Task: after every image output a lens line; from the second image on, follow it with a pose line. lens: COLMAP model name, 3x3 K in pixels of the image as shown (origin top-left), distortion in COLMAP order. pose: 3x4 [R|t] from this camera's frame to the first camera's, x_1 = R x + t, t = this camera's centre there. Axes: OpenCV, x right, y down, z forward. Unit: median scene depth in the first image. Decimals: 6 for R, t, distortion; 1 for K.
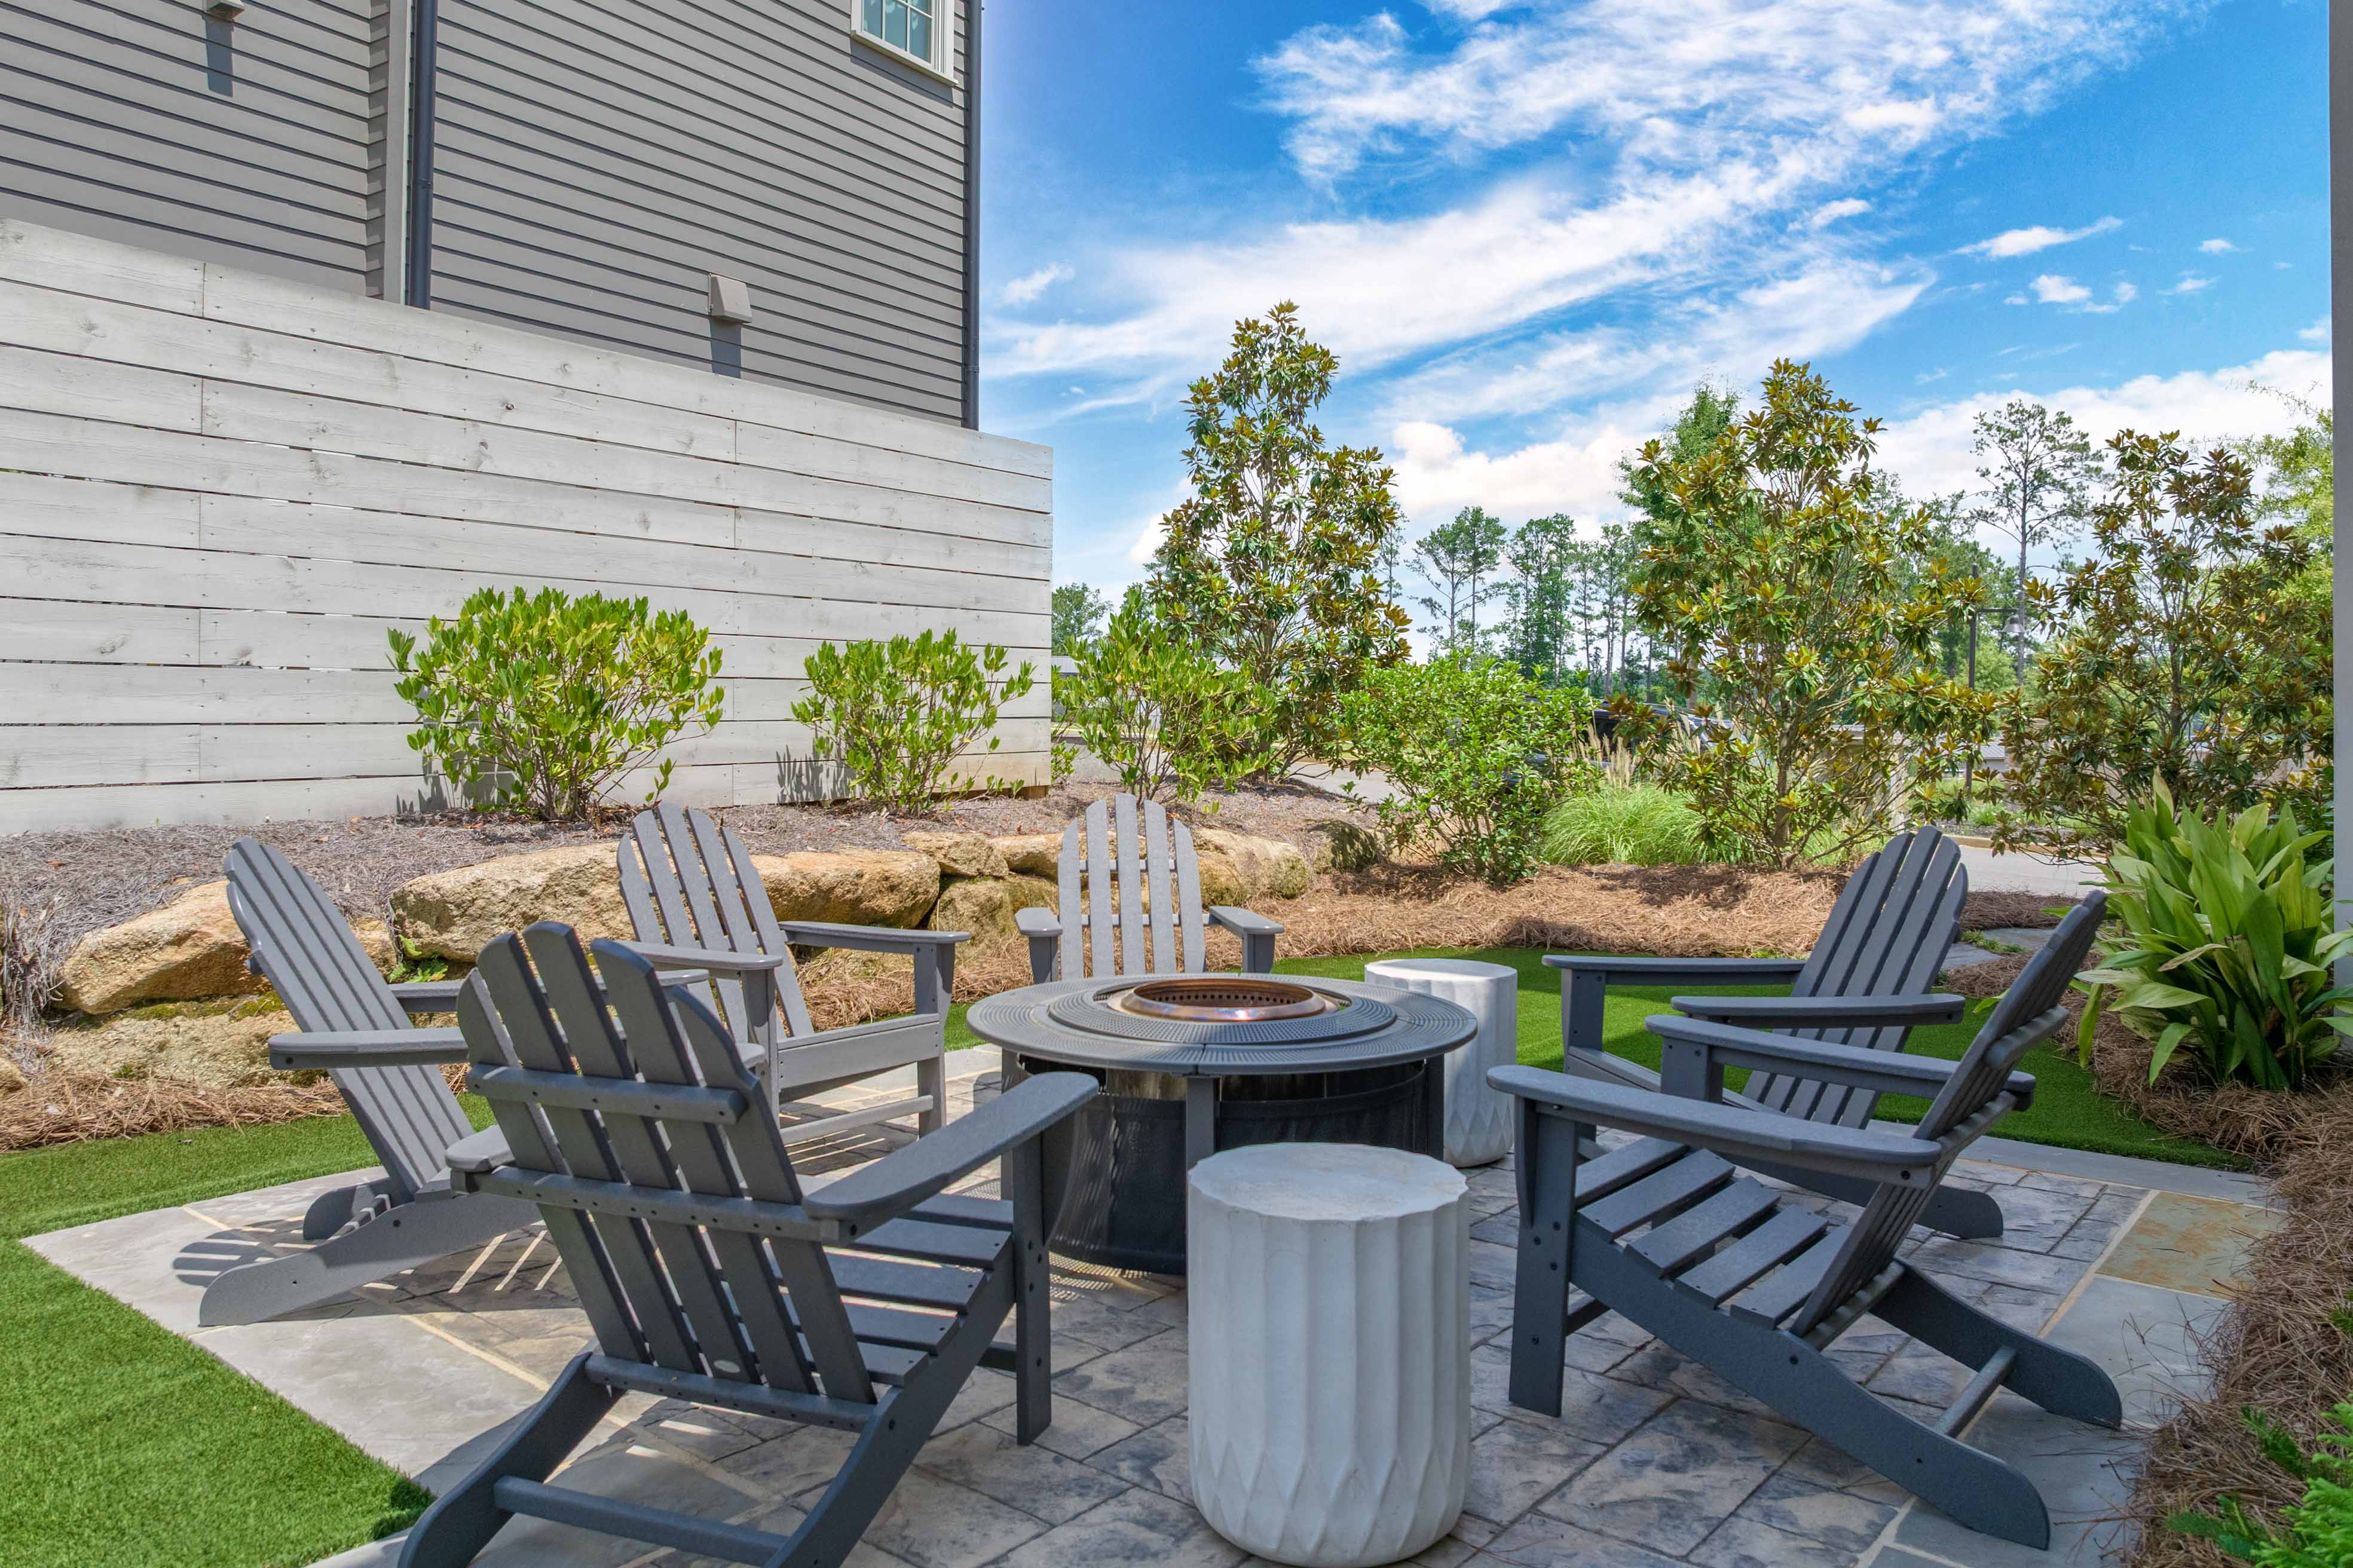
lens RADIAL K [[1640.9, 0, 1201.9], [0, 1640.9, 689.2], [0, 0, 1]] dist [-0.032160, -0.002914]
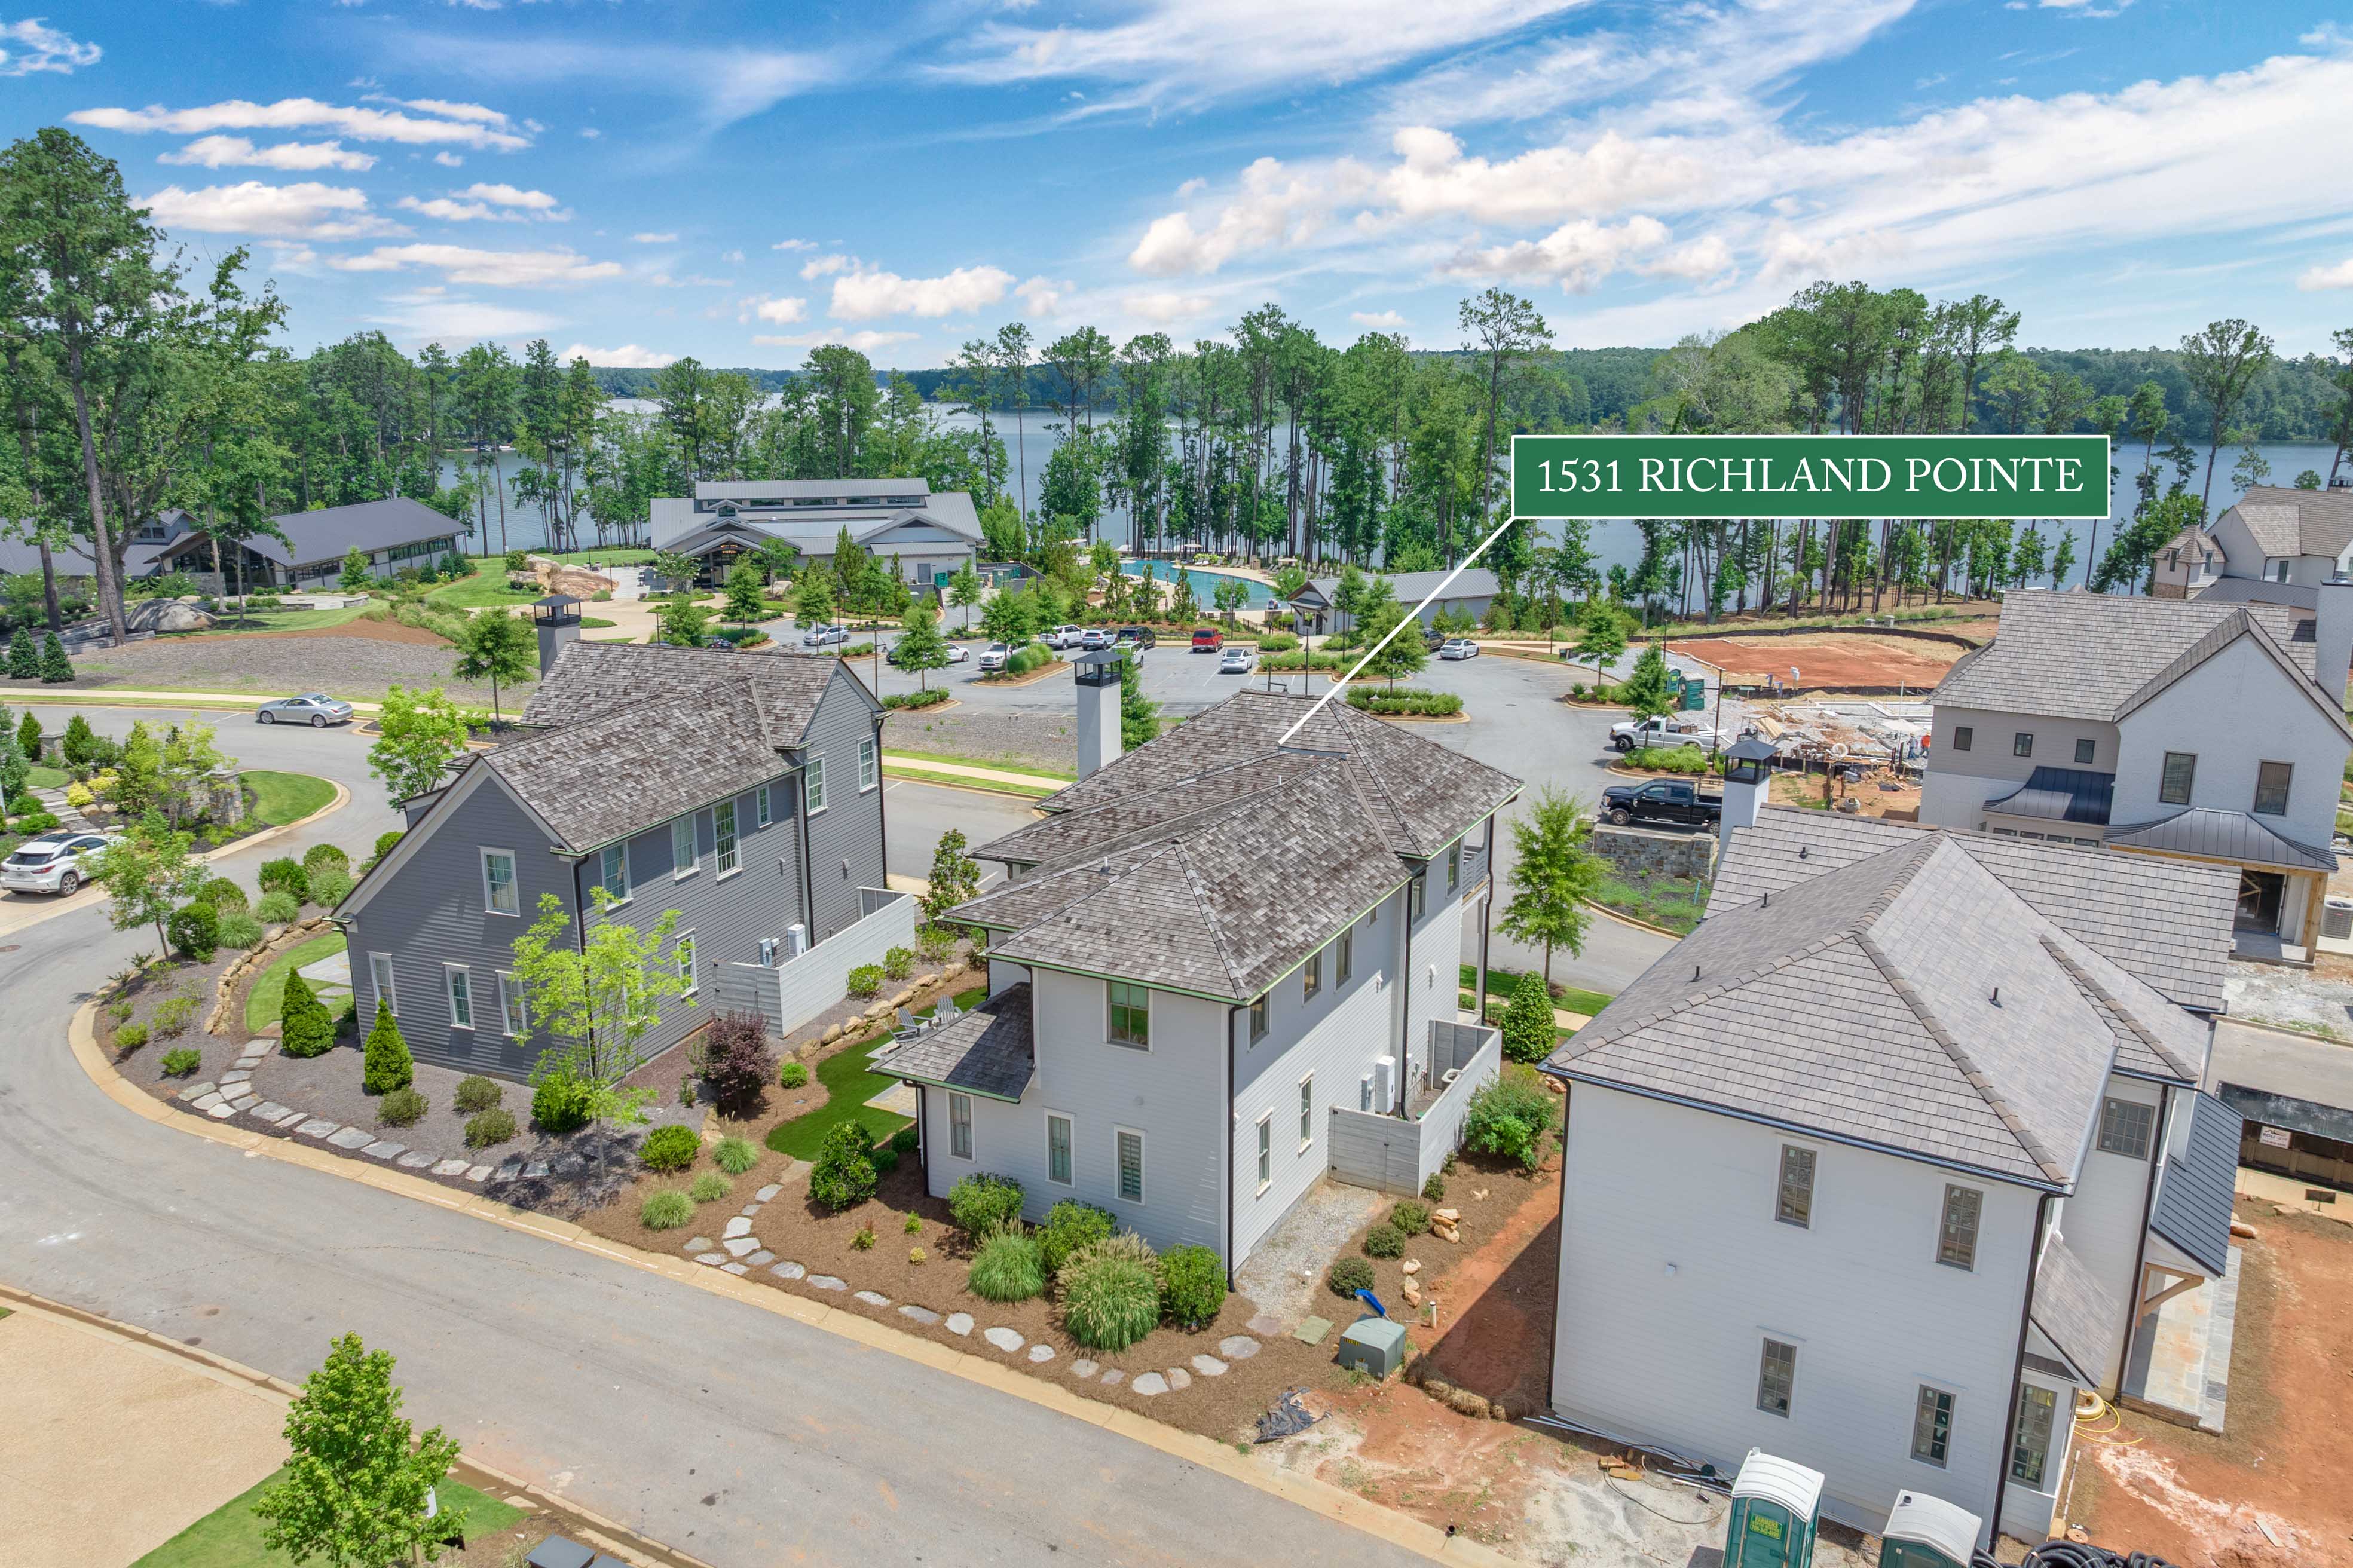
lens RADIAL K [[1648.8, 0, 1171.7], [0, 1648.8, 786.3], [0, 0, 1]] dist [-0.051797, 0.019716]
pose [[0.980402, -0.053290, 0.189661, -0.024285], [0.002401, 0.965881, 0.258976, -0.134826], [-0.196990, -0.253446, 0.947080, -0.303216]]
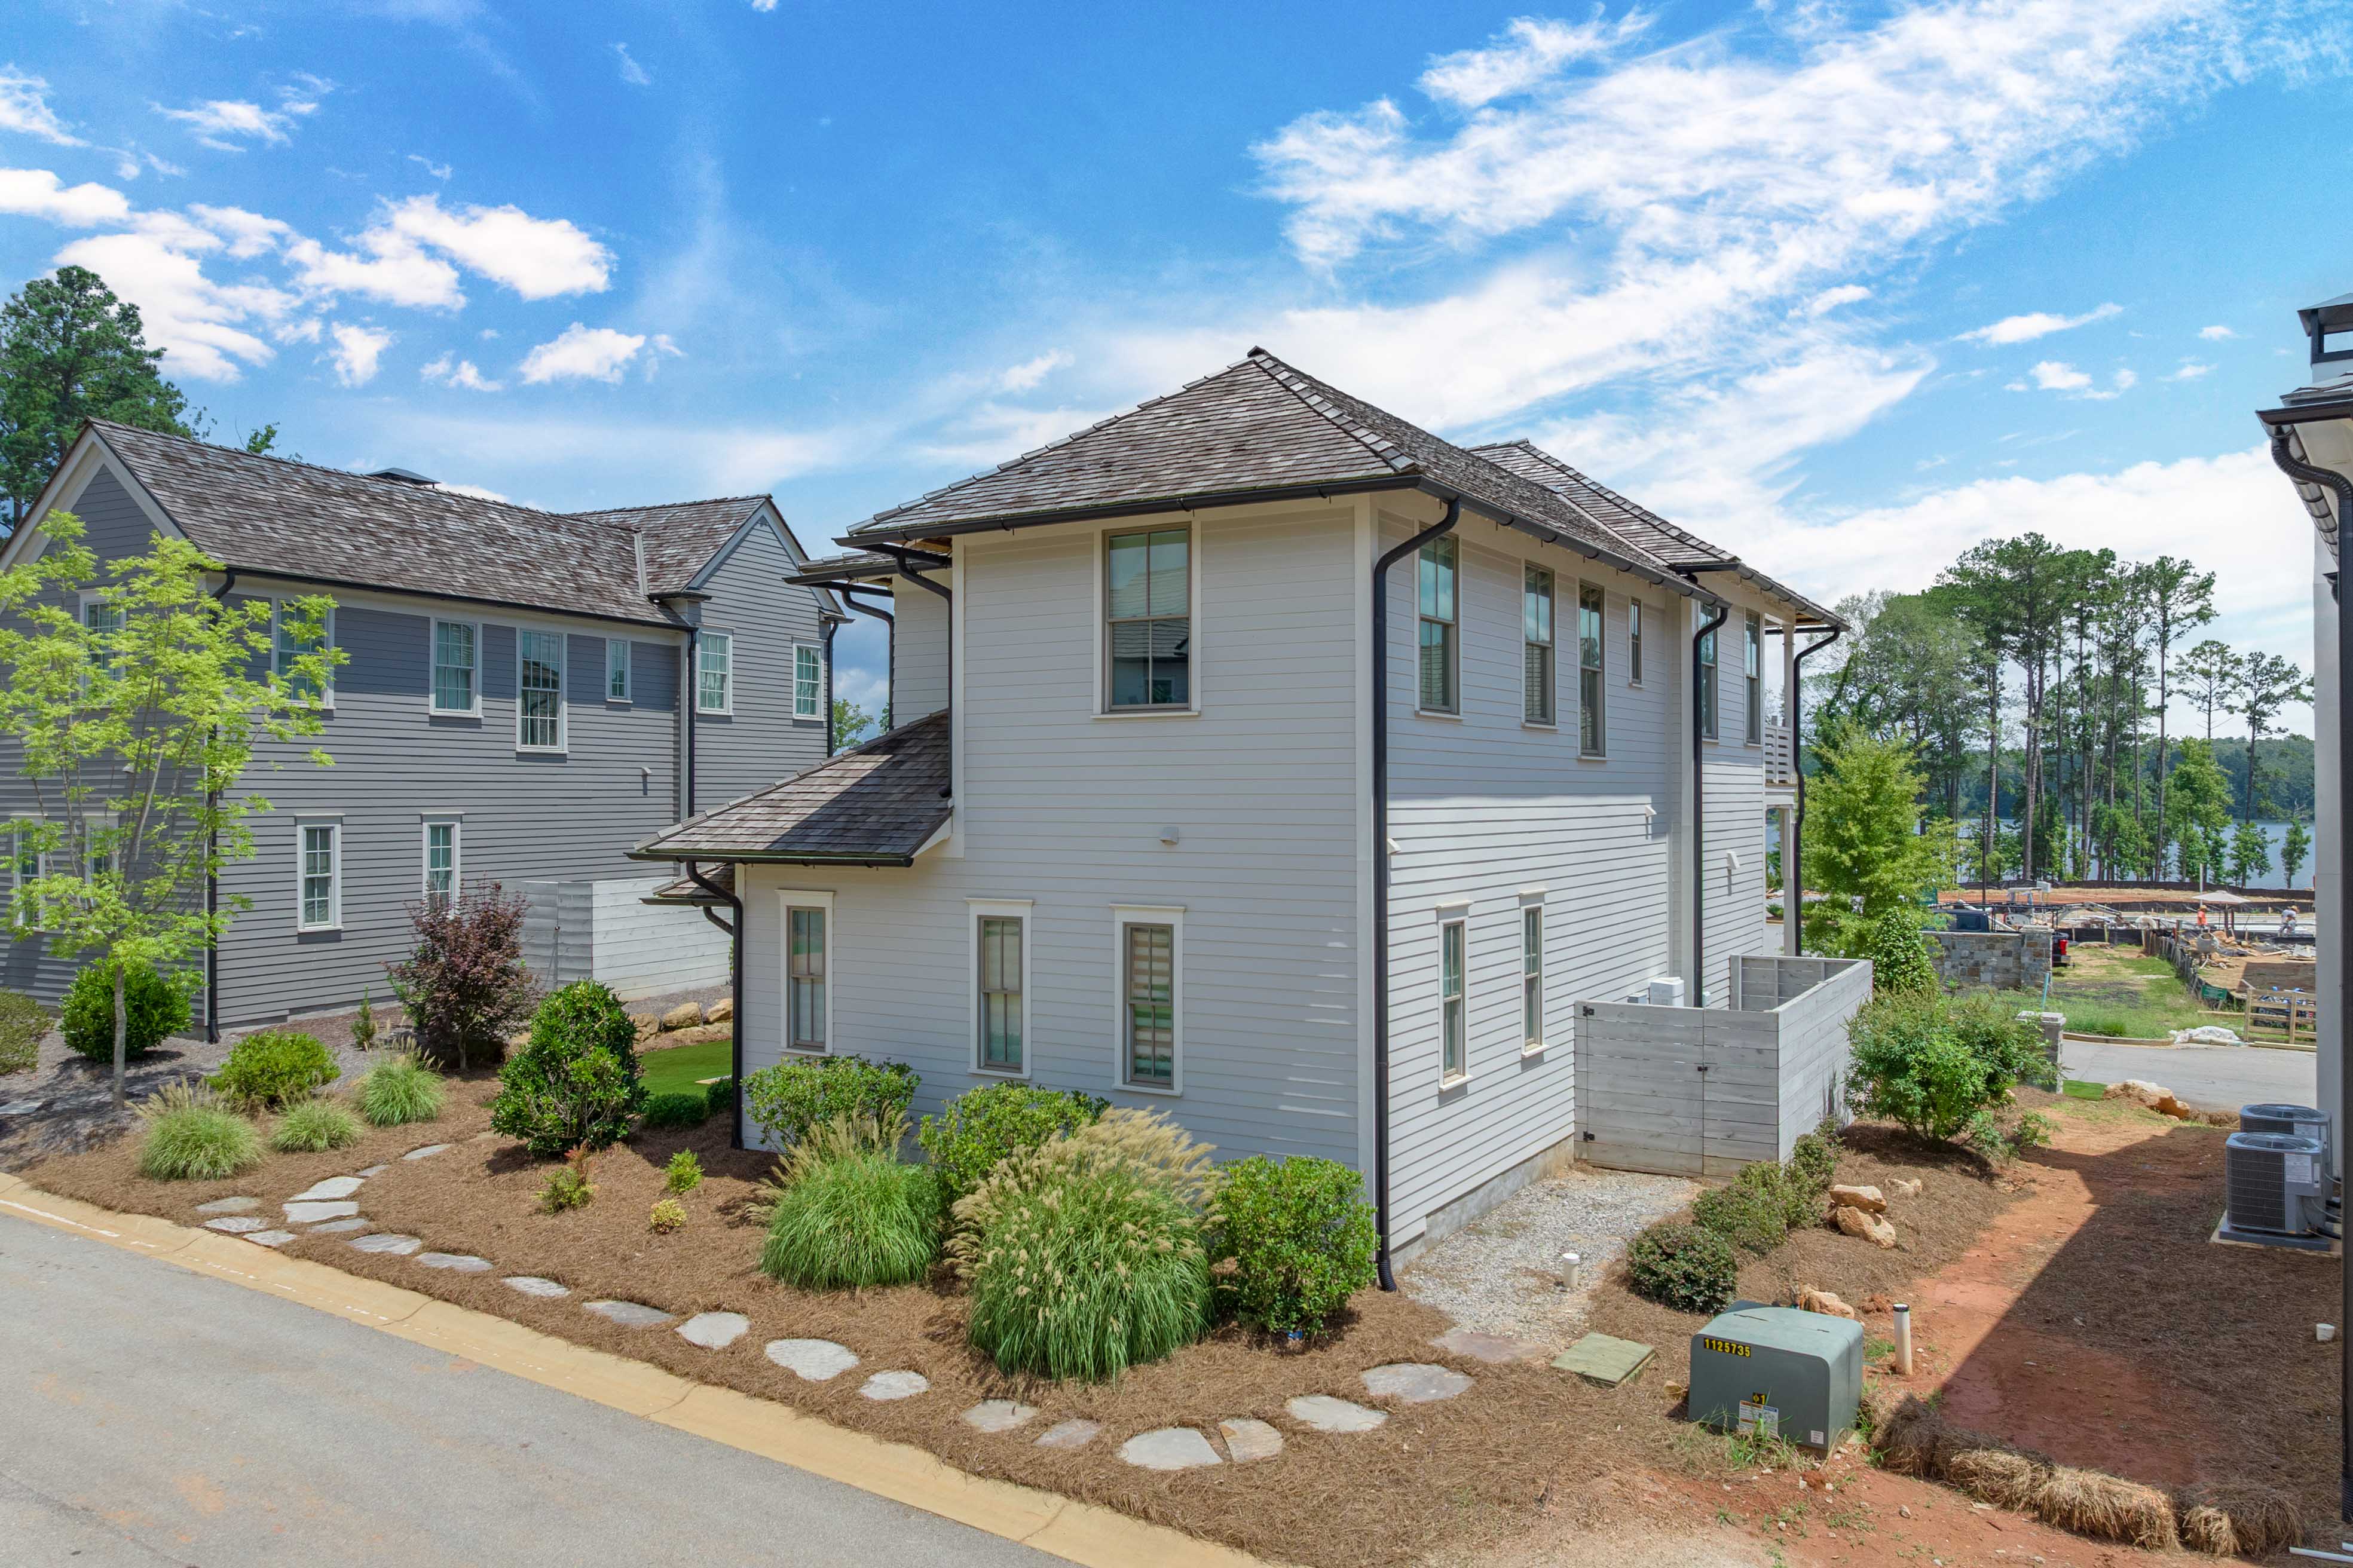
lens RADIAL K [[1648.8, 0, 1171.7], [0, 1648.8, 786.3], [0, 0, 1]] dist [-0.051797, 0.019716]
pose [[0.991505, -0.005599, 0.129945, 0.002290], [0.004573, 0.999956, 0.008194, -0.024800], [-0.129985, -0.007530, 0.991487, -0.183865]]
